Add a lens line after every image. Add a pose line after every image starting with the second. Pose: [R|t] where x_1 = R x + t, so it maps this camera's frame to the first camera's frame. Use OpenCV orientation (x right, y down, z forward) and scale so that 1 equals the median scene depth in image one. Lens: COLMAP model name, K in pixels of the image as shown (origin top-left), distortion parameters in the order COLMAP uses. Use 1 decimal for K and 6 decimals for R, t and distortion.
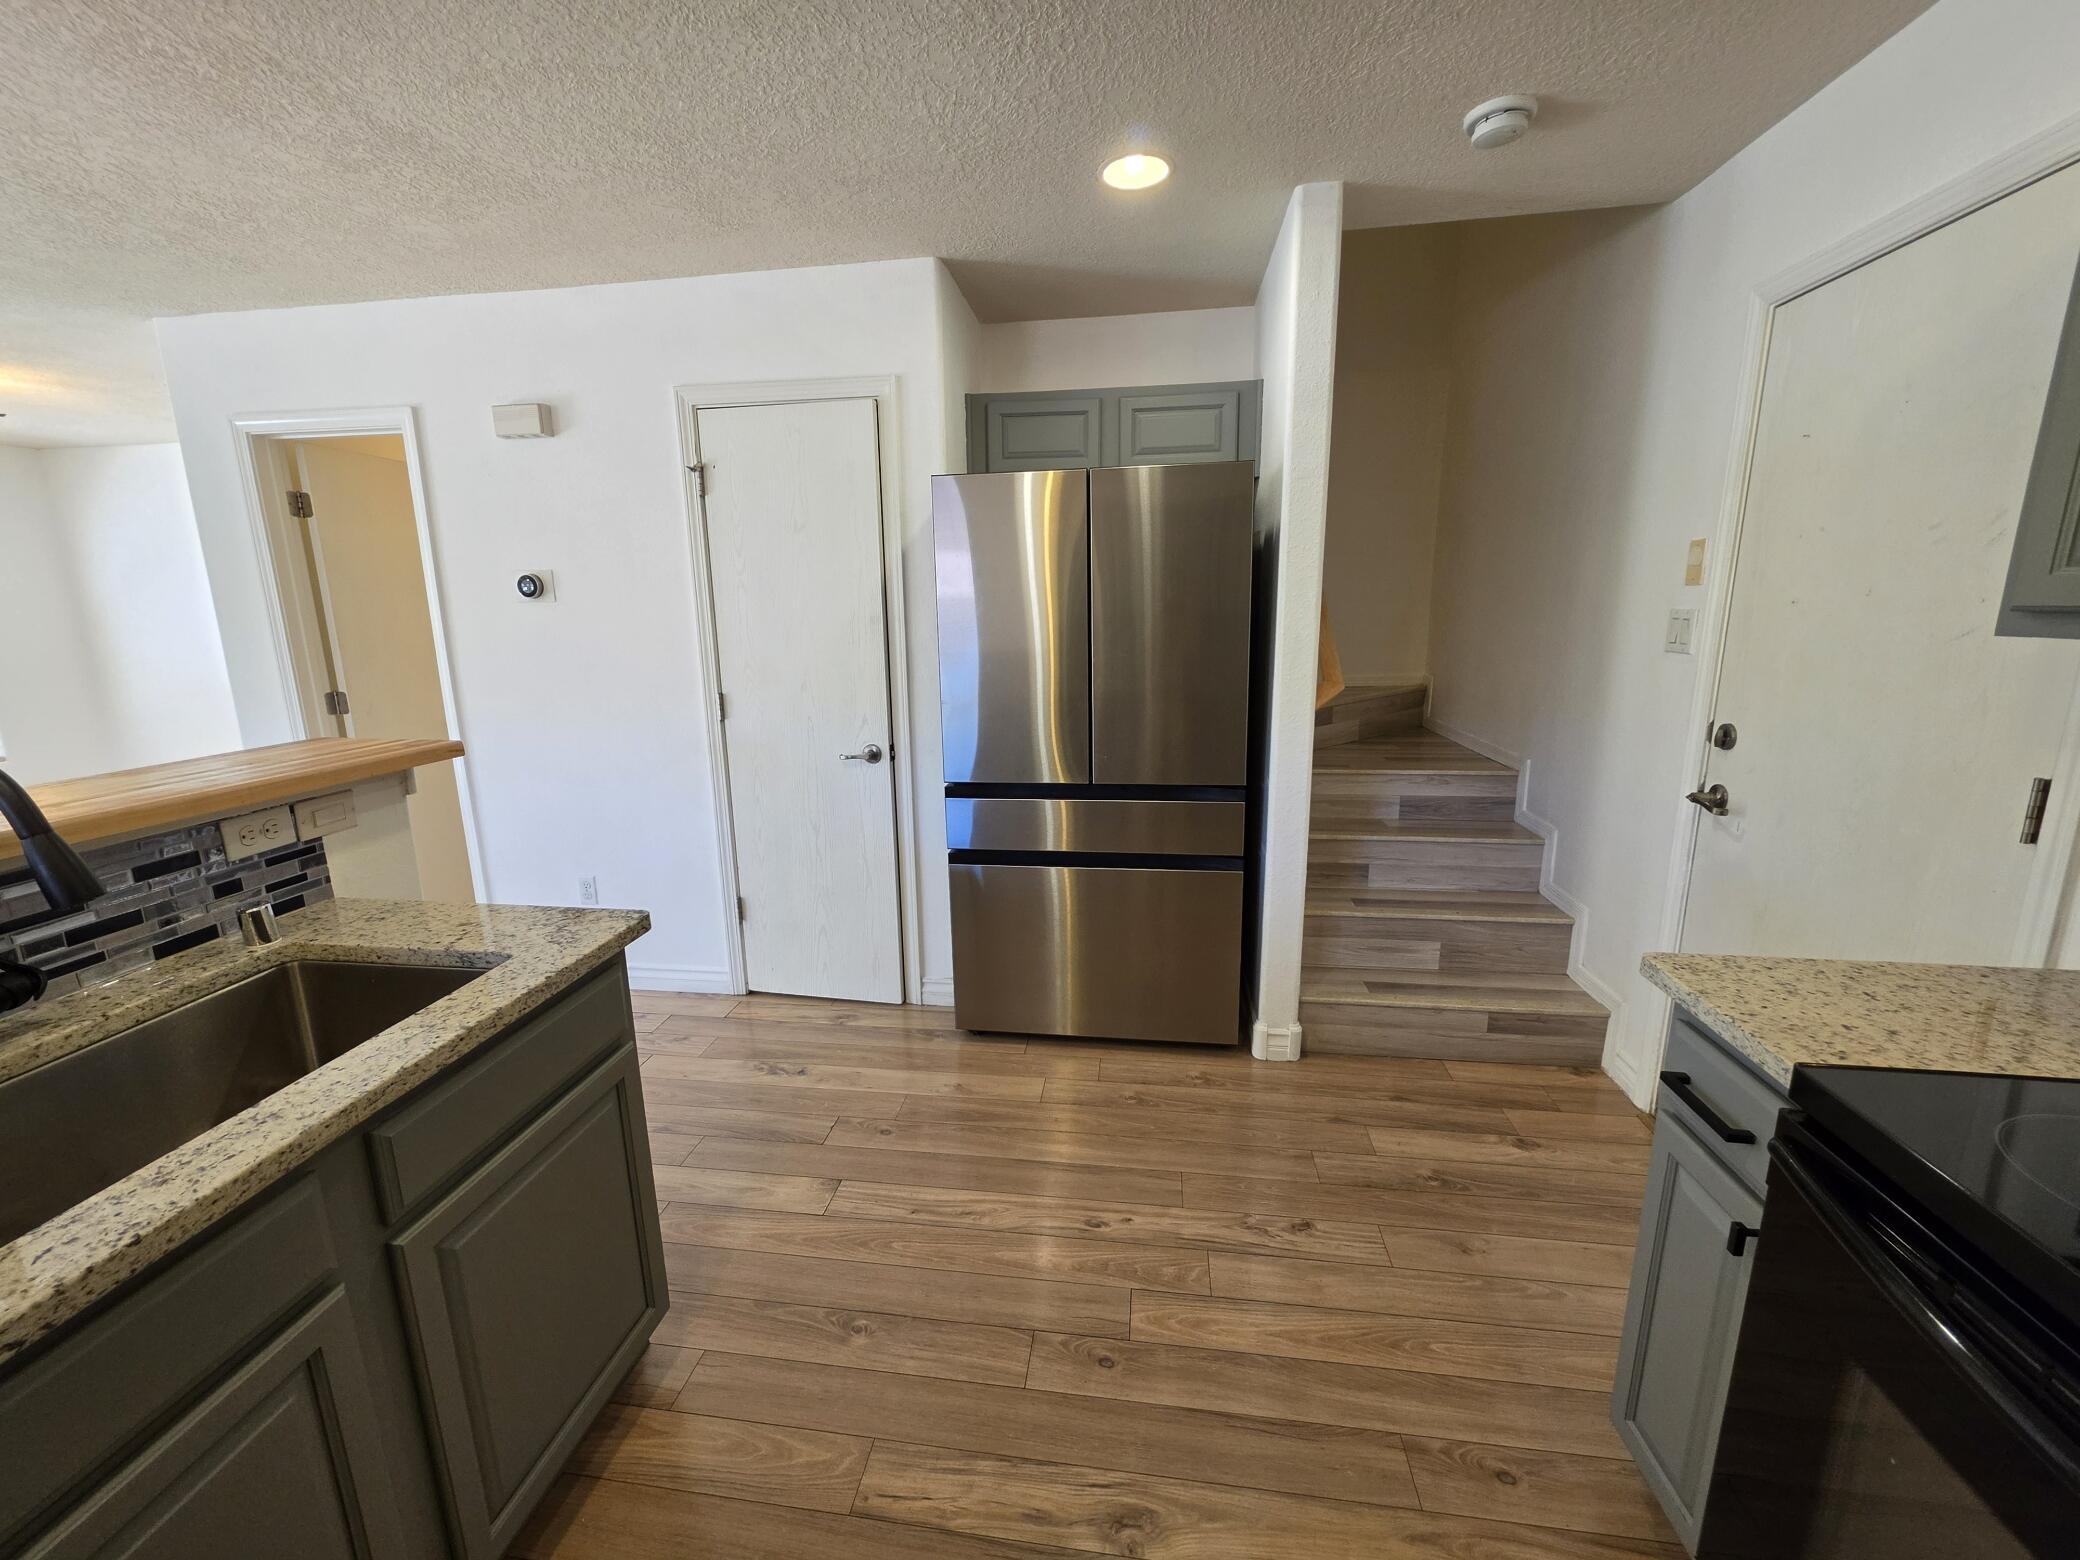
lens RADIAL K [[830.1, 0, 1027.8], [0, 830.1, 774.3], [0, 0, 1]] dist [-0.003609, -0.000216]
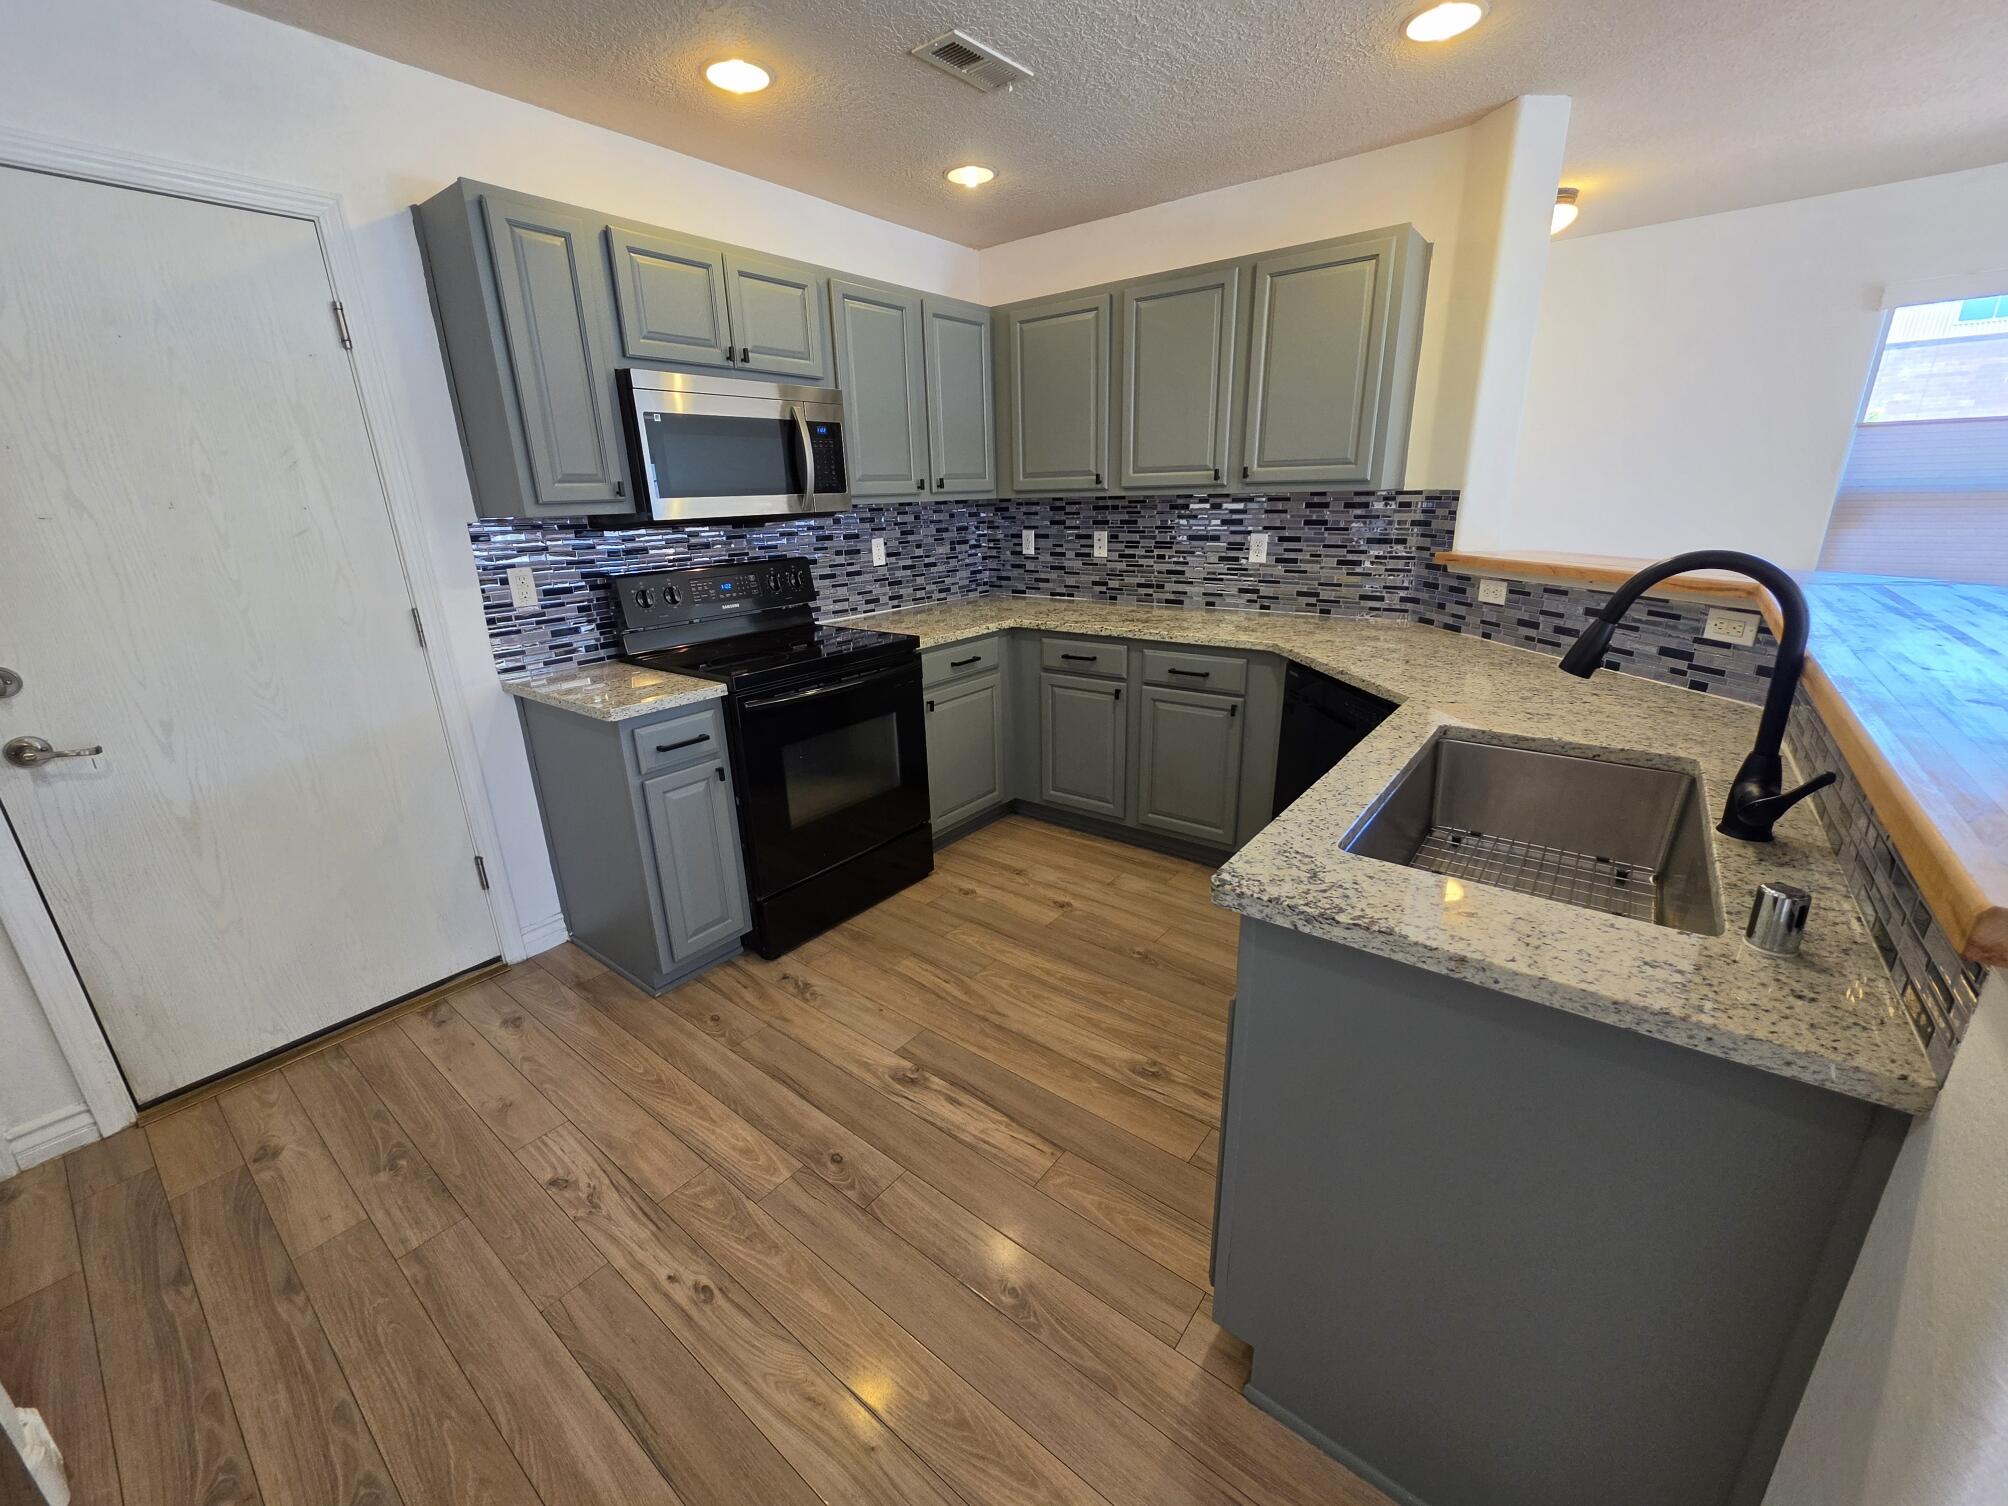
lens RADIAL K [[801.4, 0, 998.5], [0, 801.4, 748.7], [0, 0, 1]] dist [-0.003609, -0.000216]
pose [[-0.865578, -0.114254, 0.487566, -0.581237], [0.144662, 0.875067, 0.461878, -0.275294], [-0.479424, 0.470323, -0.740911, 1.449974]]
